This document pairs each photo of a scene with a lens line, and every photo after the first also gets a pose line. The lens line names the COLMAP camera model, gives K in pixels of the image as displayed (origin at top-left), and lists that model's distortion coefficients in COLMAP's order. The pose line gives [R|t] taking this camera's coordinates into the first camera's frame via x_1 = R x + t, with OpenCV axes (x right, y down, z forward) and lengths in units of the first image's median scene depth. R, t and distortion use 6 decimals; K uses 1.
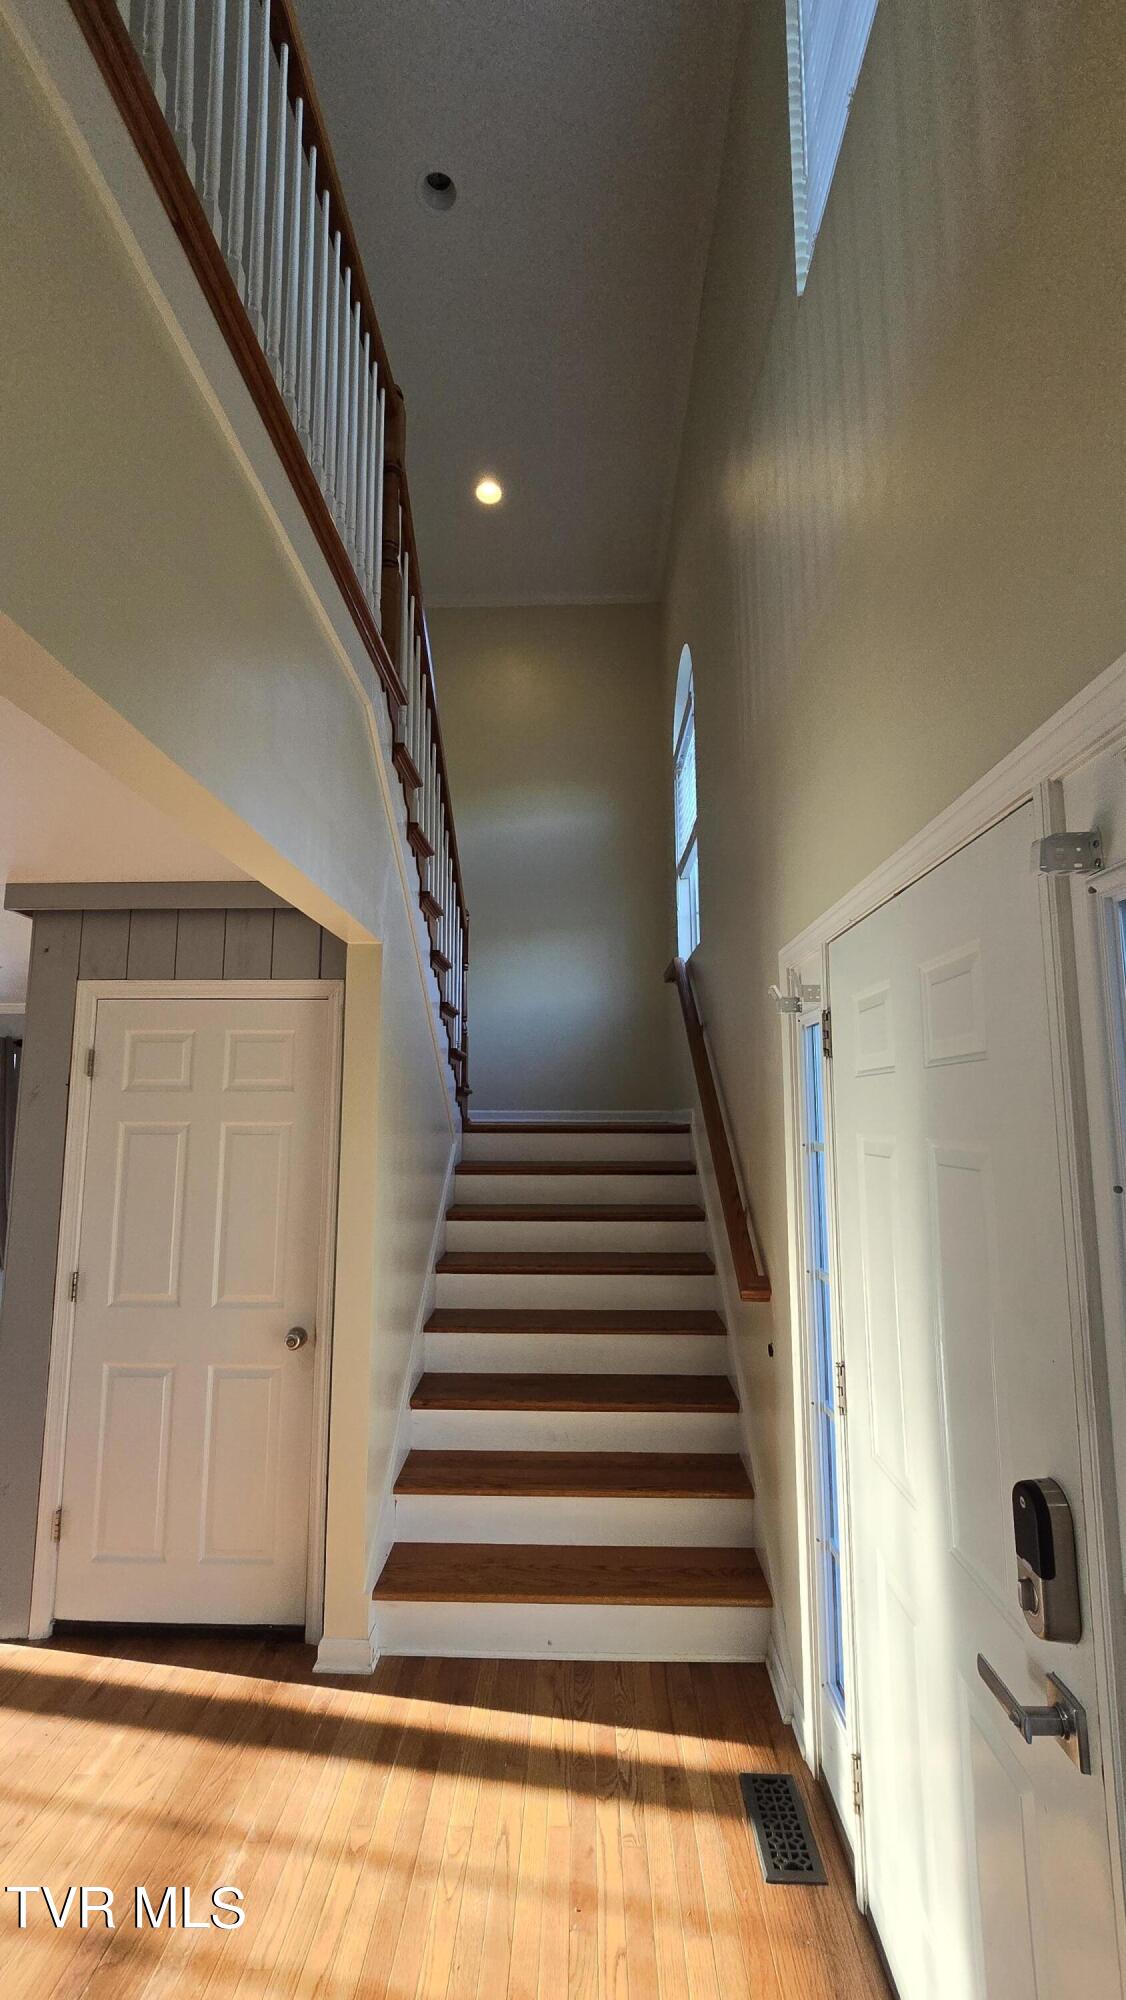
lens RADIAL K [[811.5, 0, 556.4], [0, 811.5, 1009.7], [0, 0, 1]] dist [-0.001979, -0.000255]
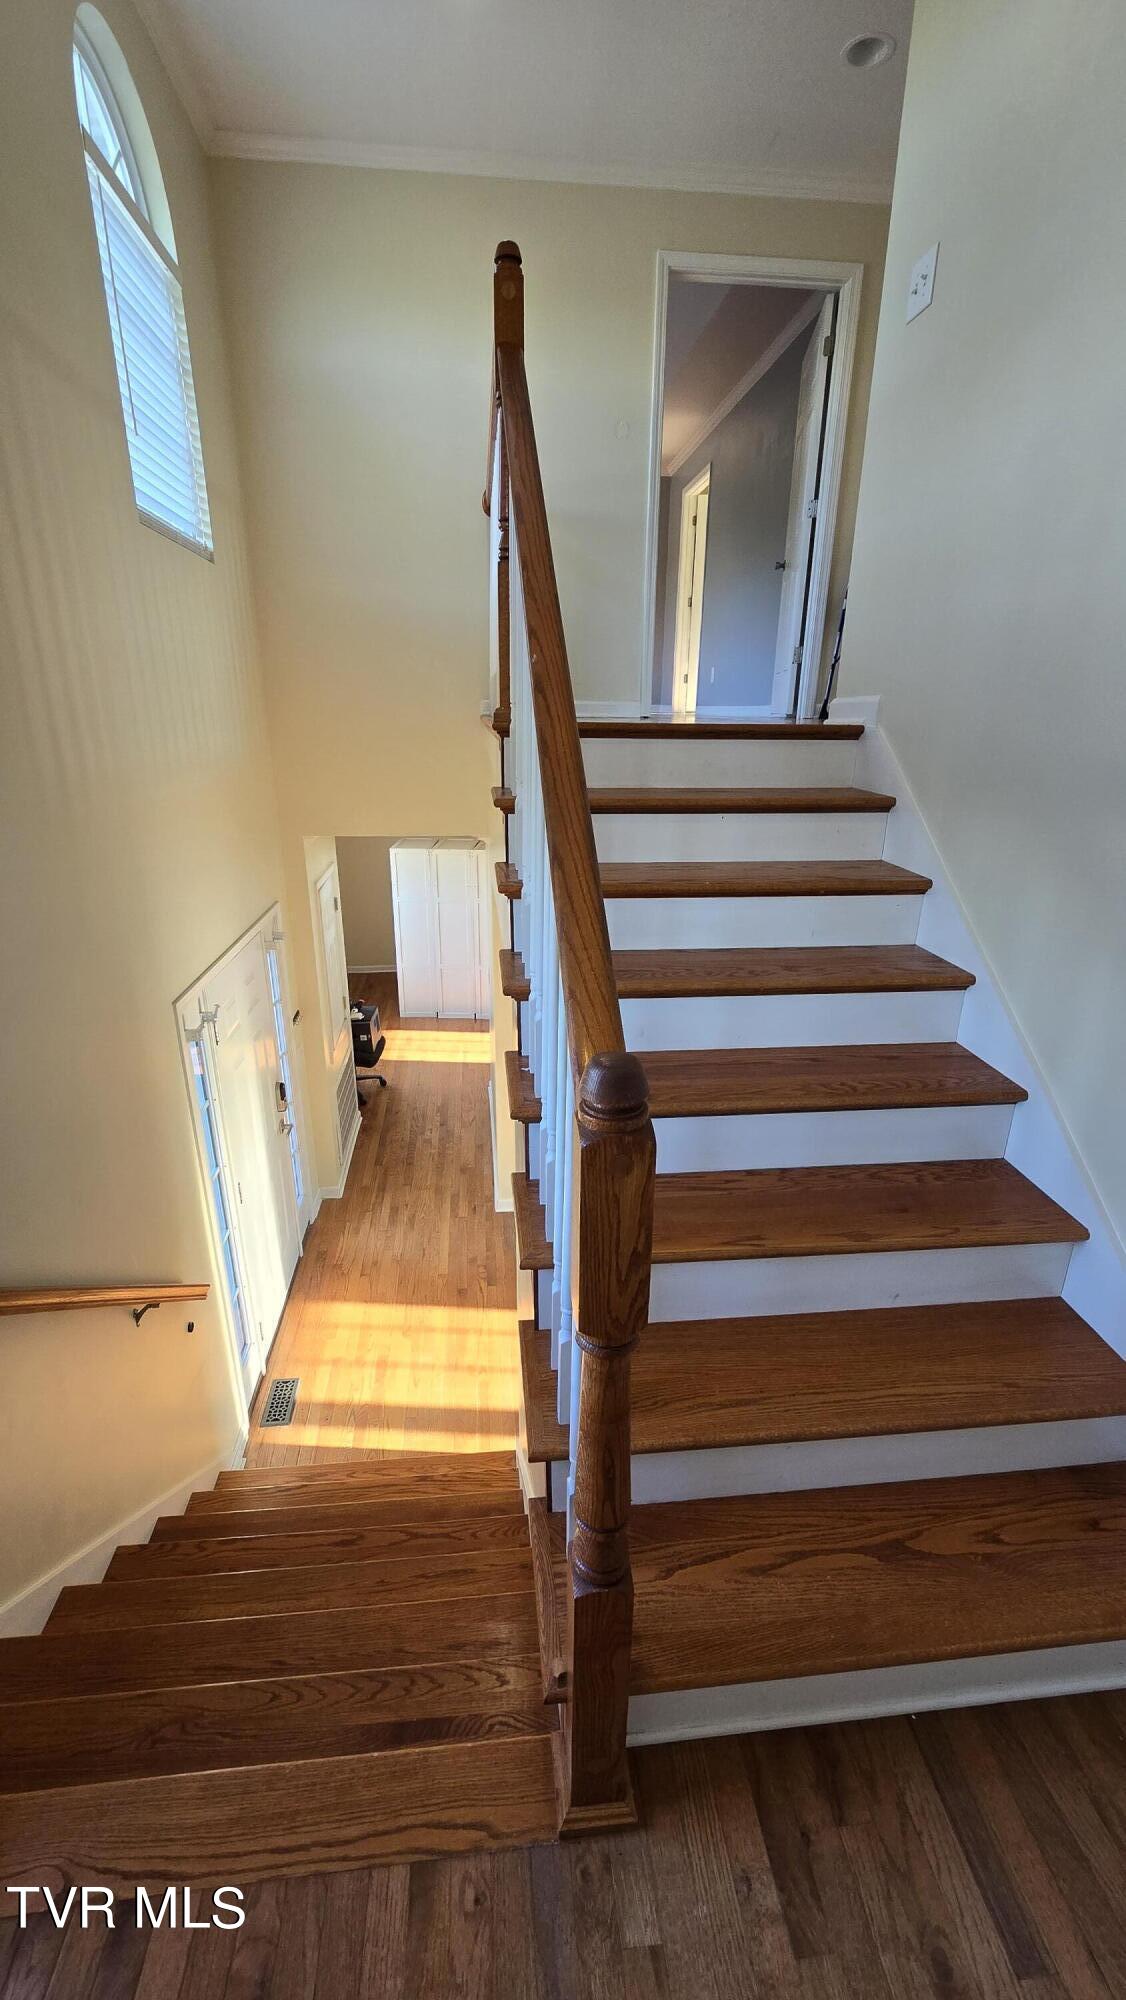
lens RADIAL K [[825.0, 0, 563.0], [0, 825.0, 1000.0], [0, 0, 1]] dist [0.002109, 0.000069]
pose [[-0.990467, 0.038009, -0.132401, -0.159441], [0.008096, 0.975579, 0.219501, -0.366294], [0.137510, 0.216336, -0.966586, 2.359766]]
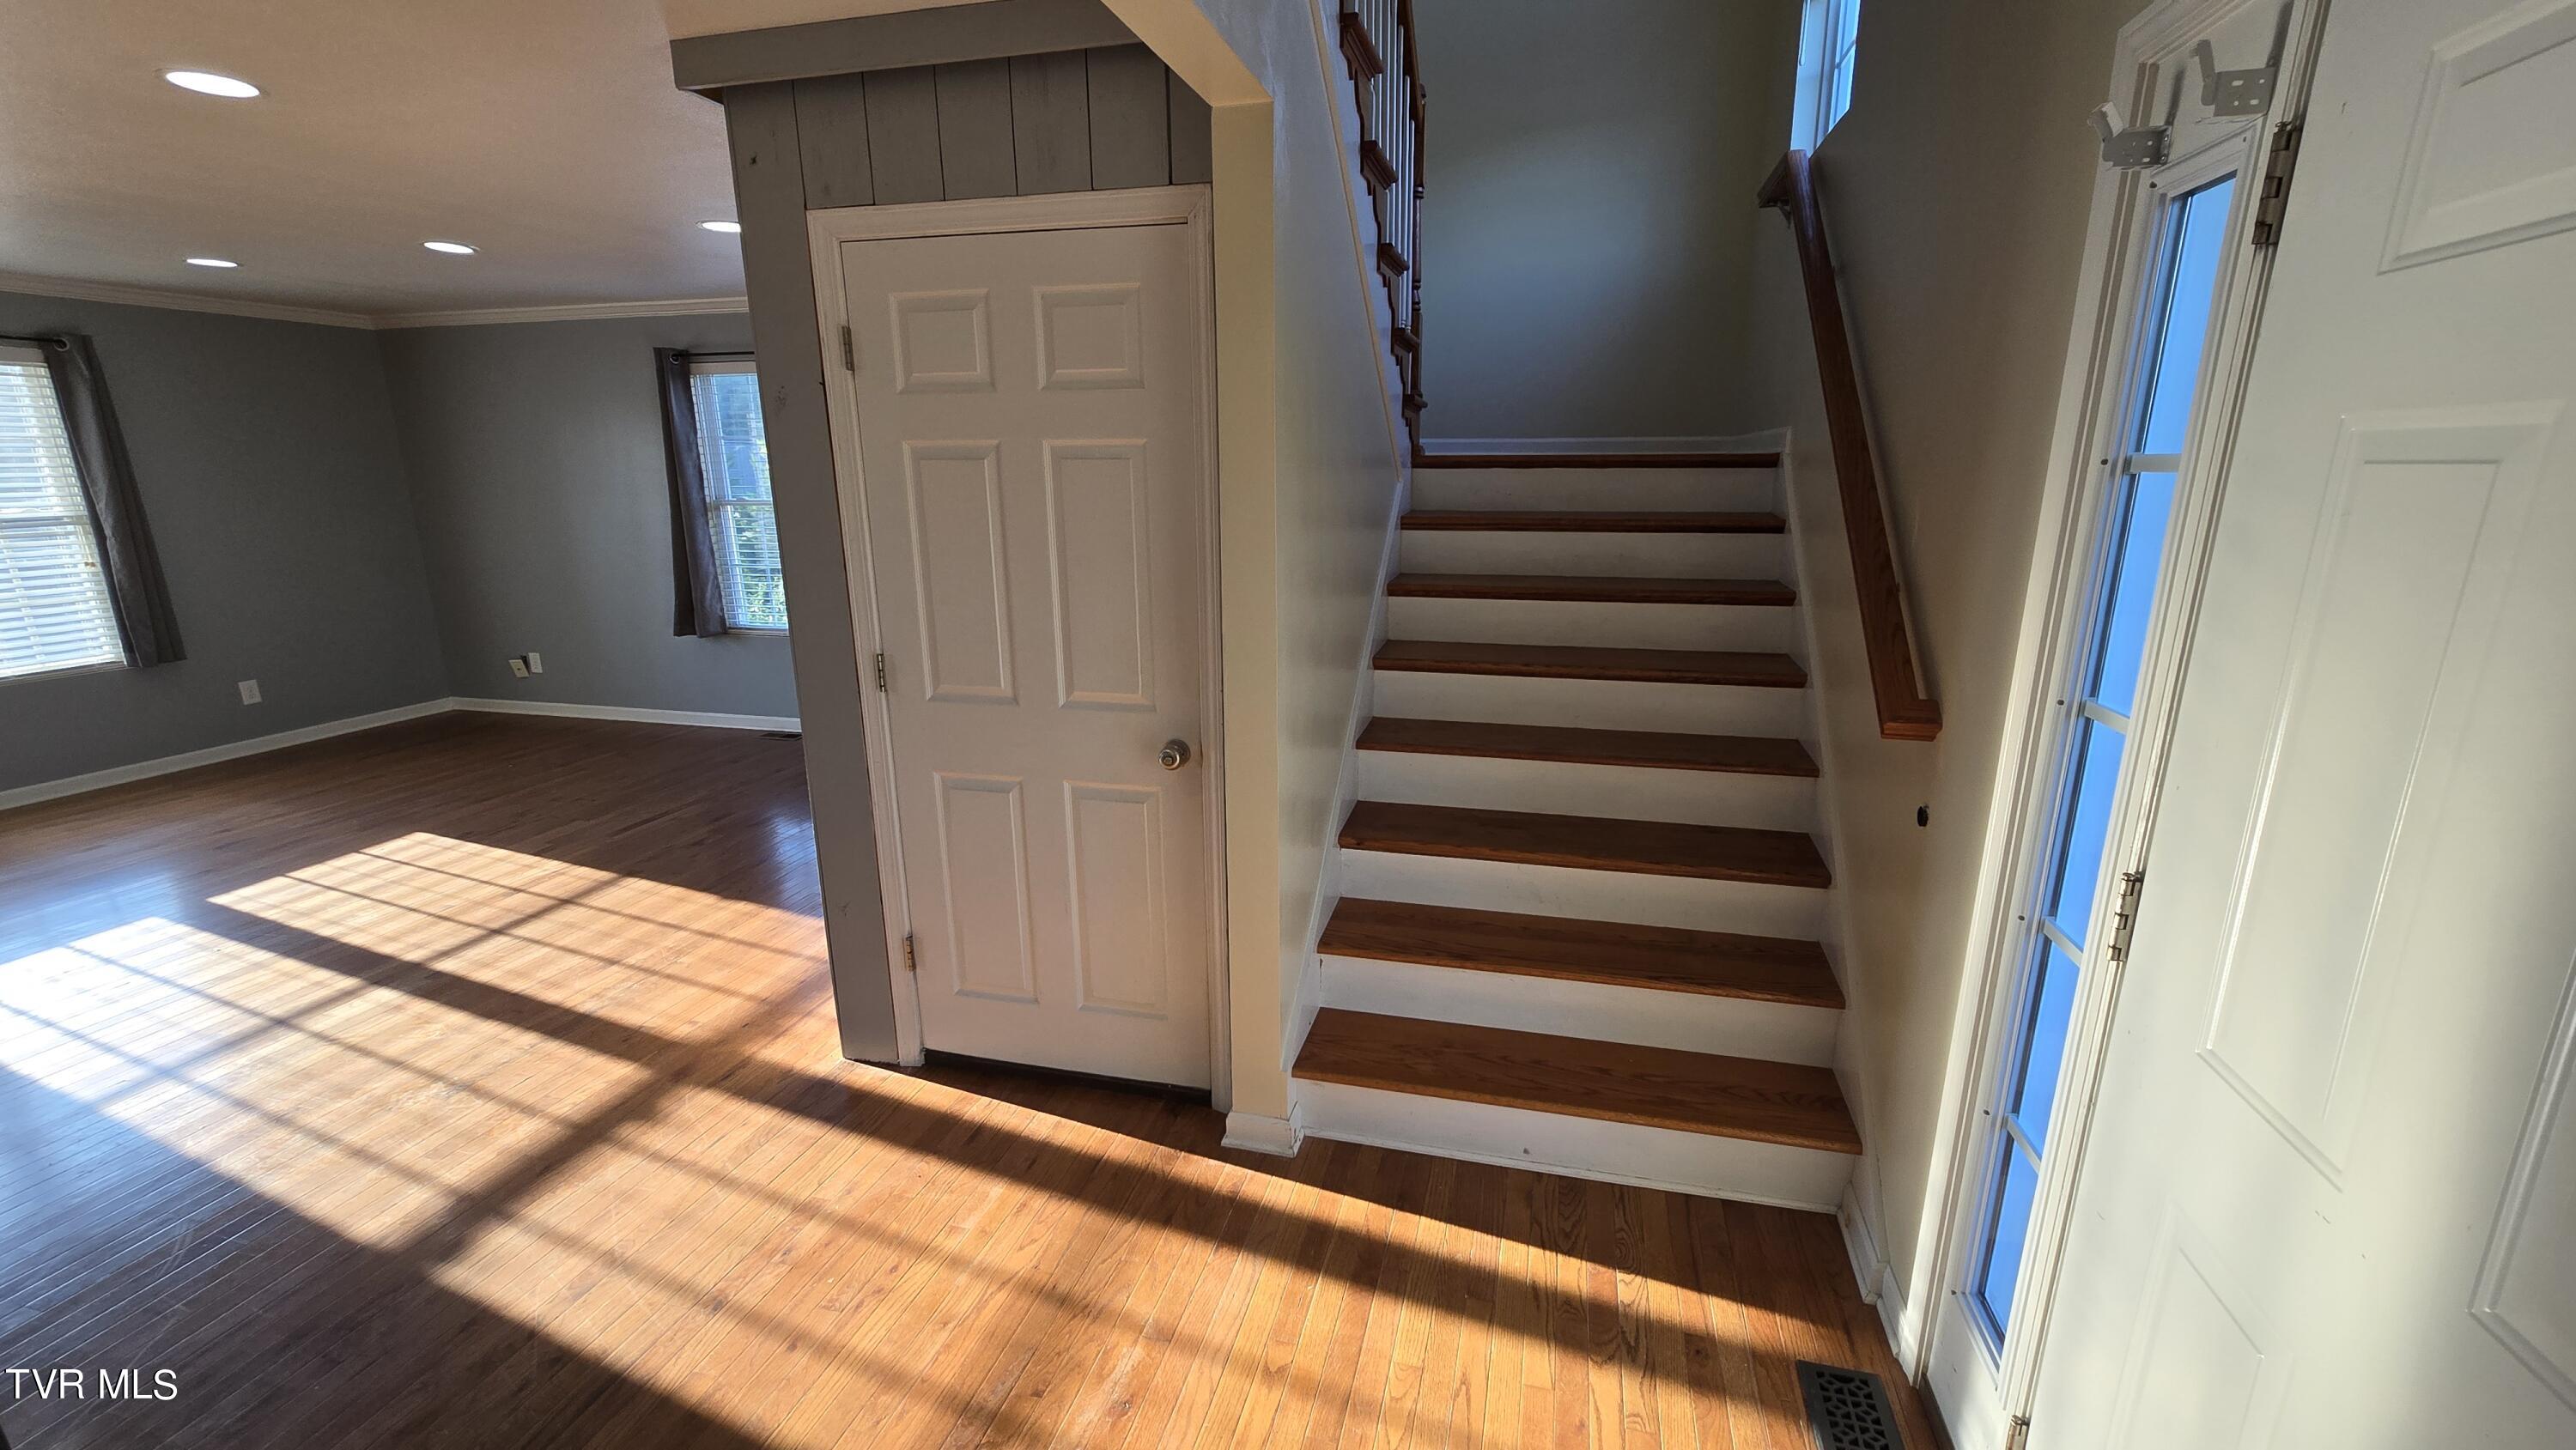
lens RADIAL K [[1045.1, 0, 1297.0], [0, 1045.1, 729.7], [0, 0, 1]] dist [-0.001979, -0.000255]
pose [[0.976474, 0.048929, -0.210009, -0.033355], [0.032413, 0.929545, 0.367281, 0.064717], [0.213184, -0.365448, 0.906091, 0.240381]]
